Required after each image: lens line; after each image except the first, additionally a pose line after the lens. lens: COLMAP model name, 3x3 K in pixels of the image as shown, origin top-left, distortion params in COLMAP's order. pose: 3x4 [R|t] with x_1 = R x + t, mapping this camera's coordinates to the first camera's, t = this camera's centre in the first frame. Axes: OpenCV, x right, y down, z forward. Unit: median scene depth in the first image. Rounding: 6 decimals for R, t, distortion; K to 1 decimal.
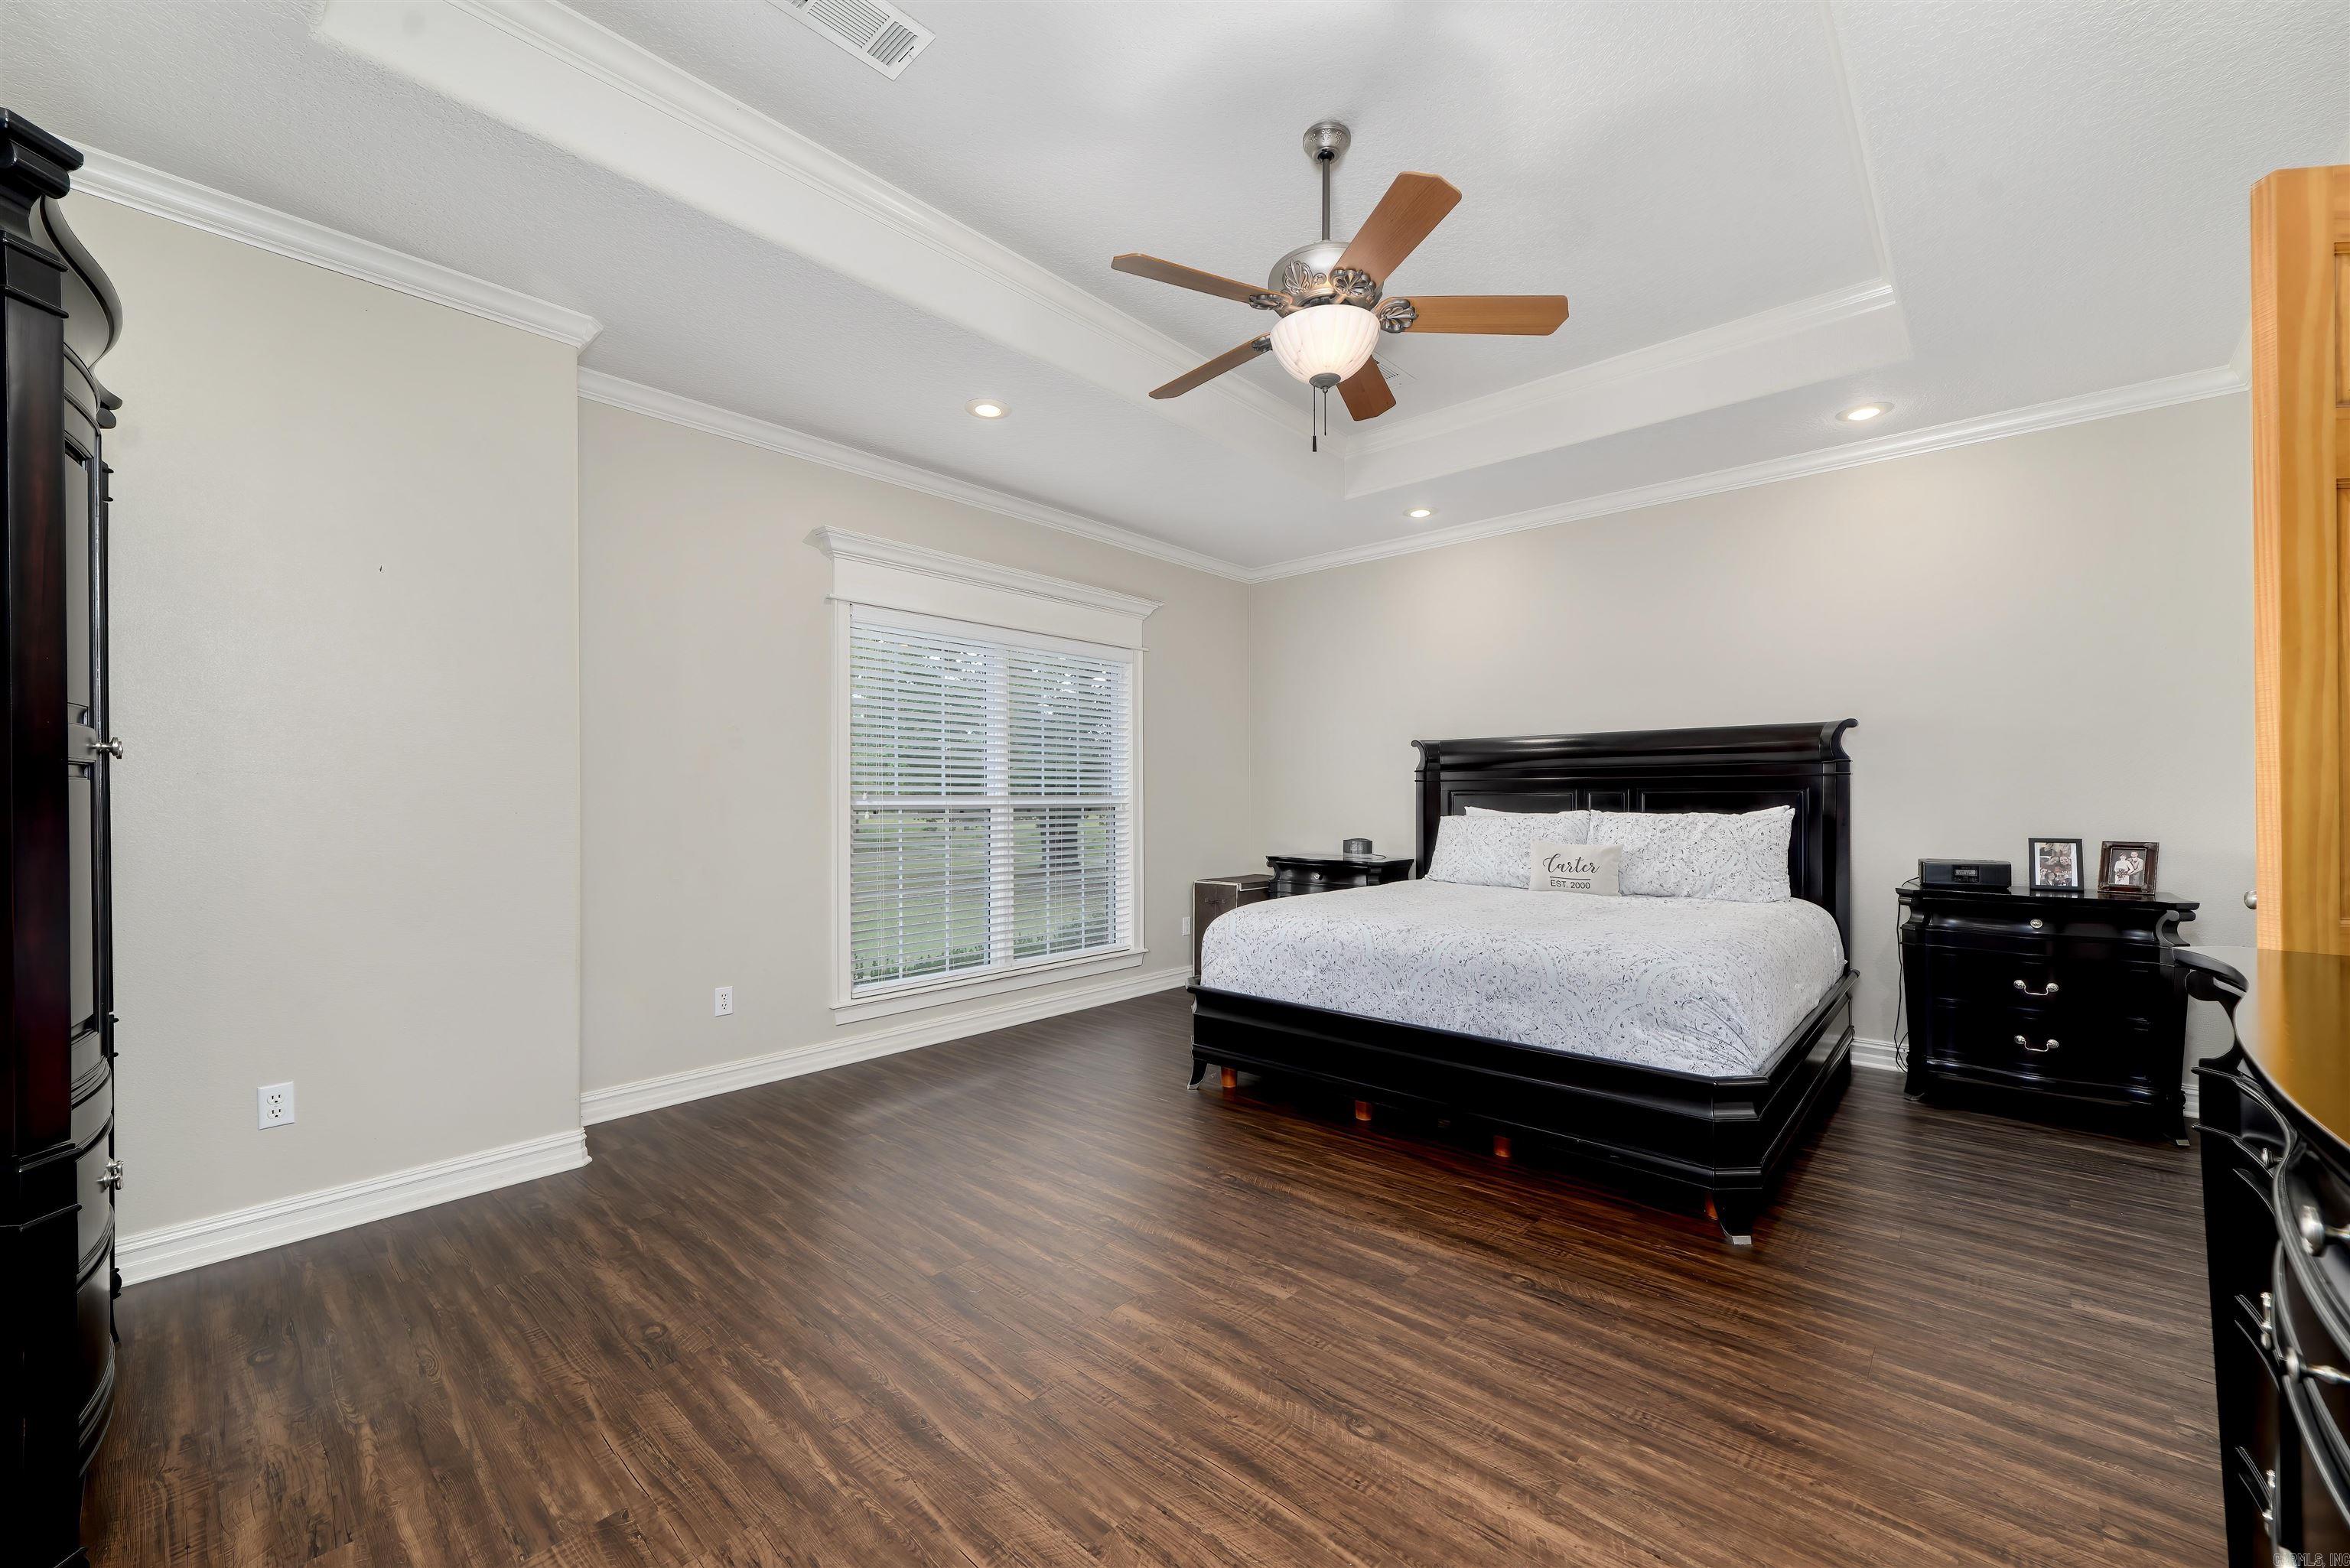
lens RADIAL K [[919.4, 0, 1180.0], [0, 919.4, 793.3], [0, 0, 1]] dist [0.002600, 0.000043]
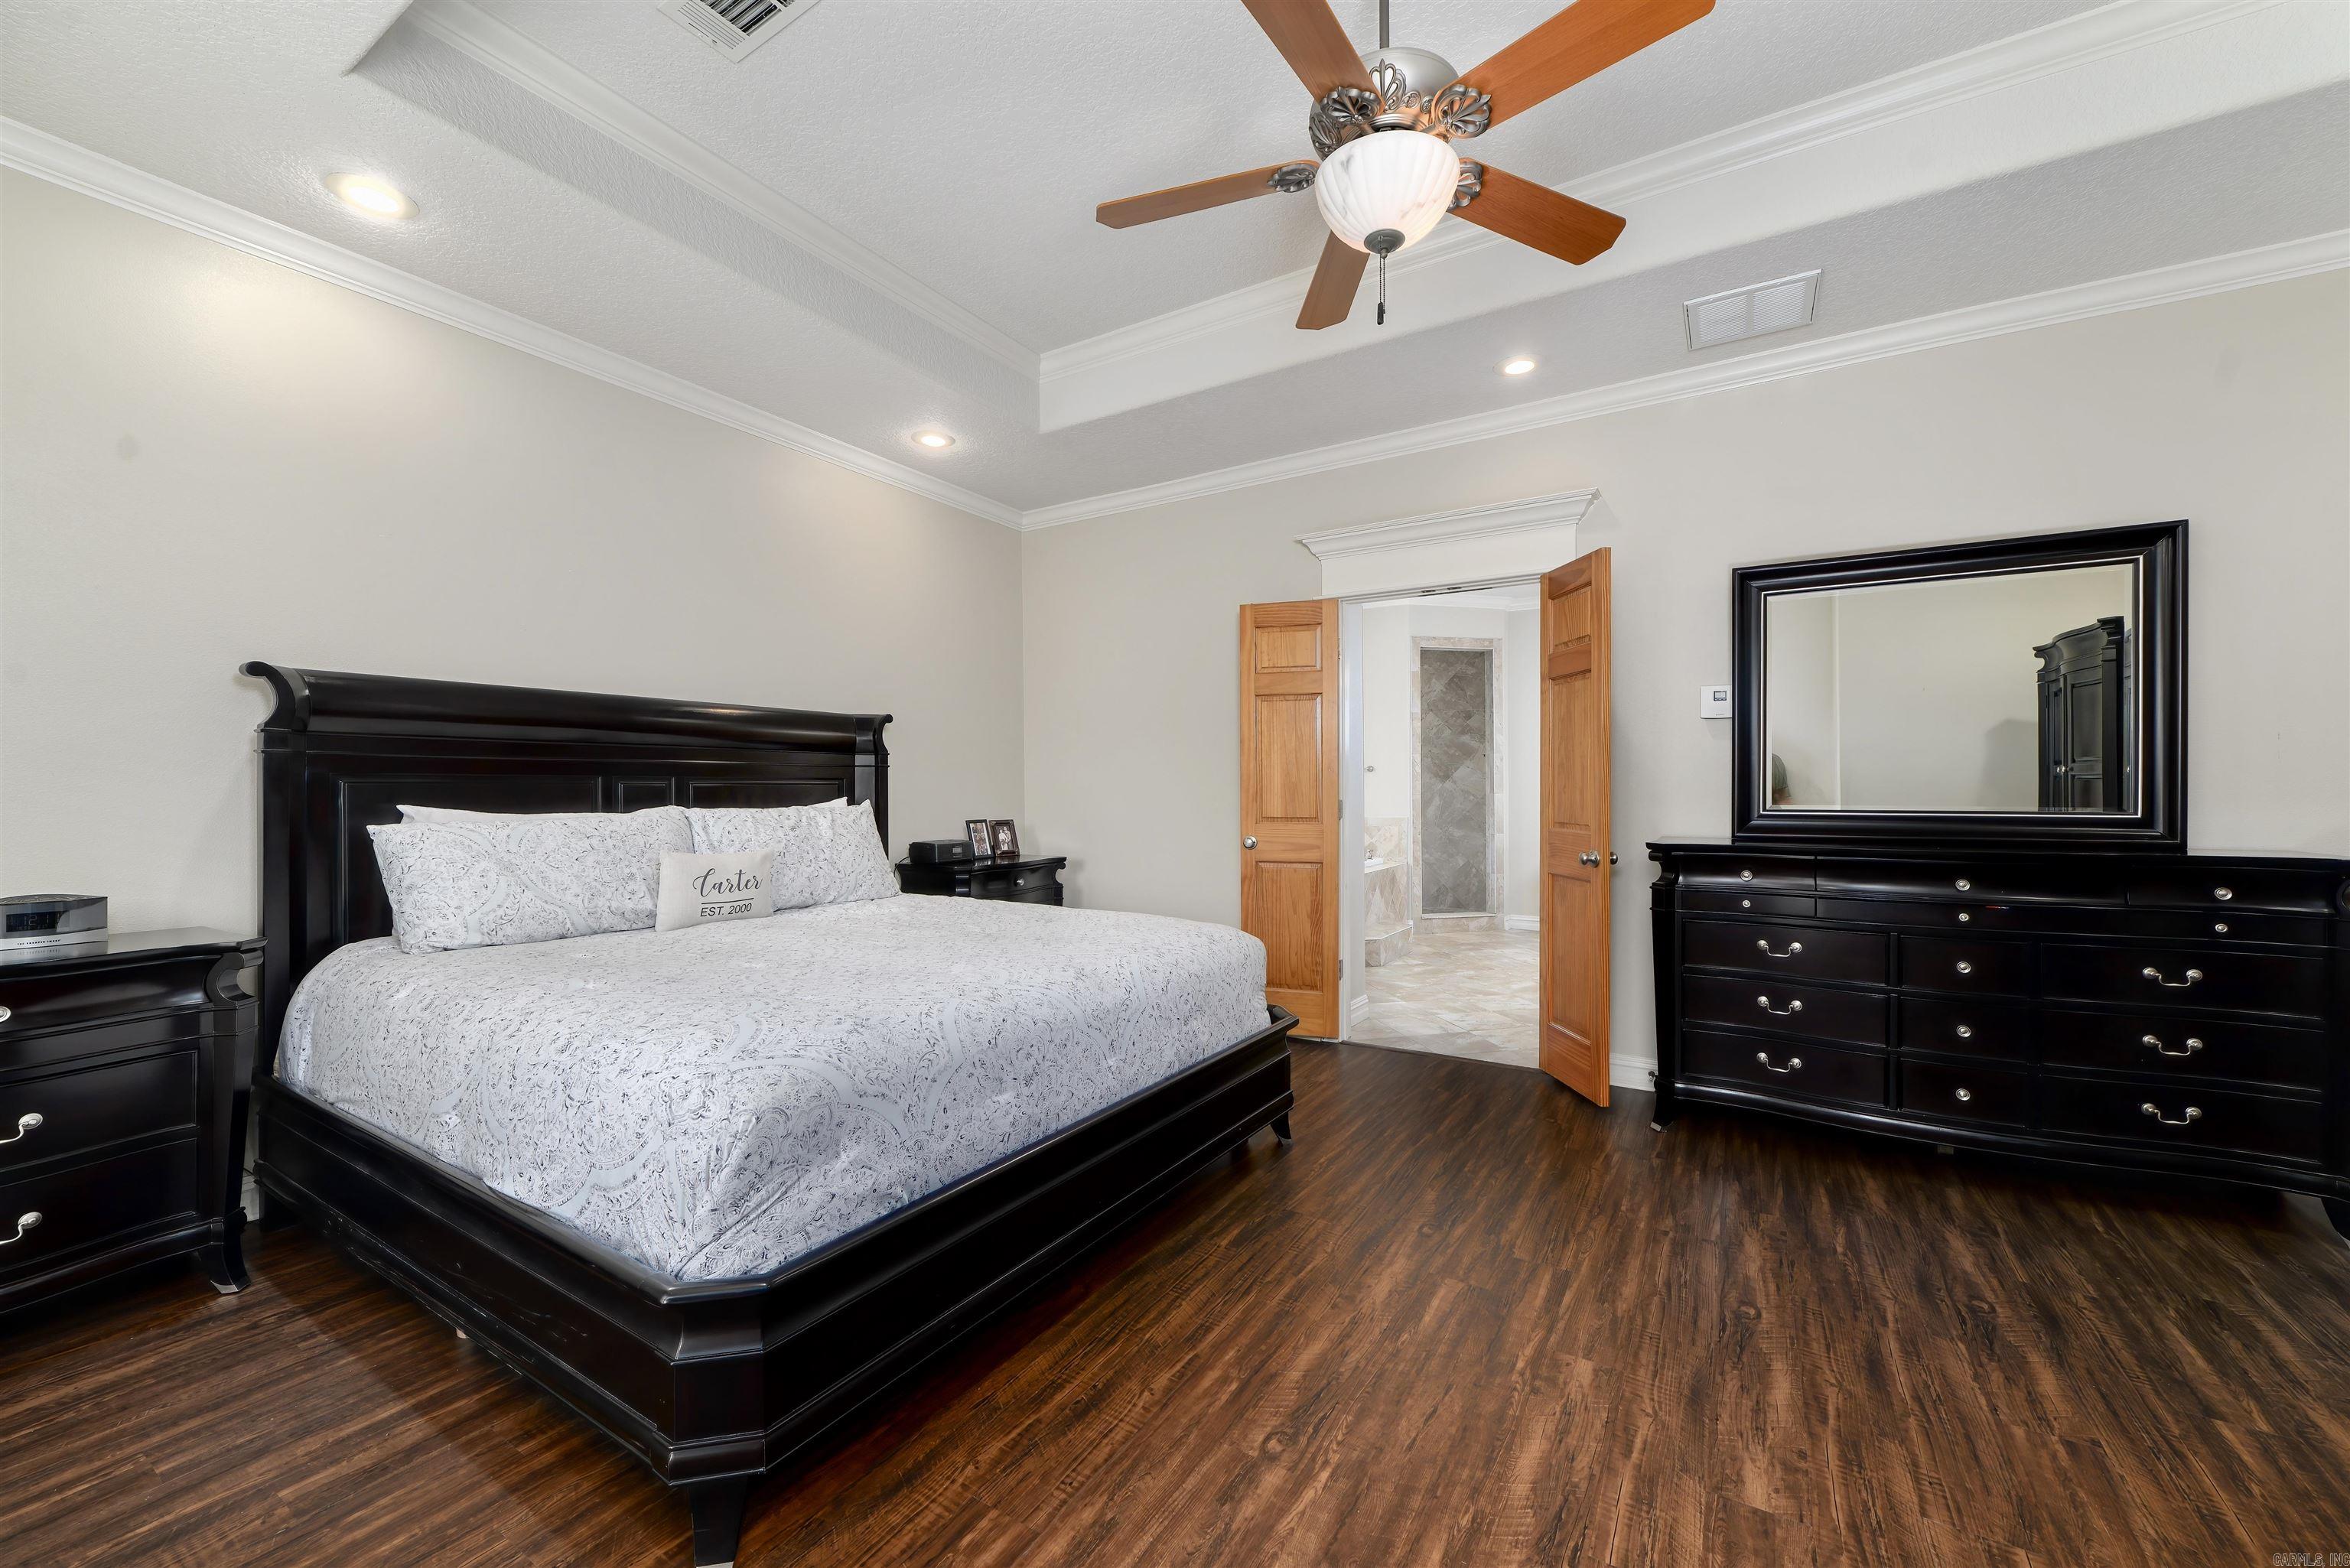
lens RADIAL K [[919.4, 0, 1177.3], [0, 919.4, 789.2], [0, 0, 1]] dist [0.002600, 0.000043]
pose [[-0.183462, 0.002793, 0.983023, -0.483721], [-0.002775, 0.999991, -0.003359, 0.009819], [-0.983023, -0.003344, -0.183452, 1.117944]]
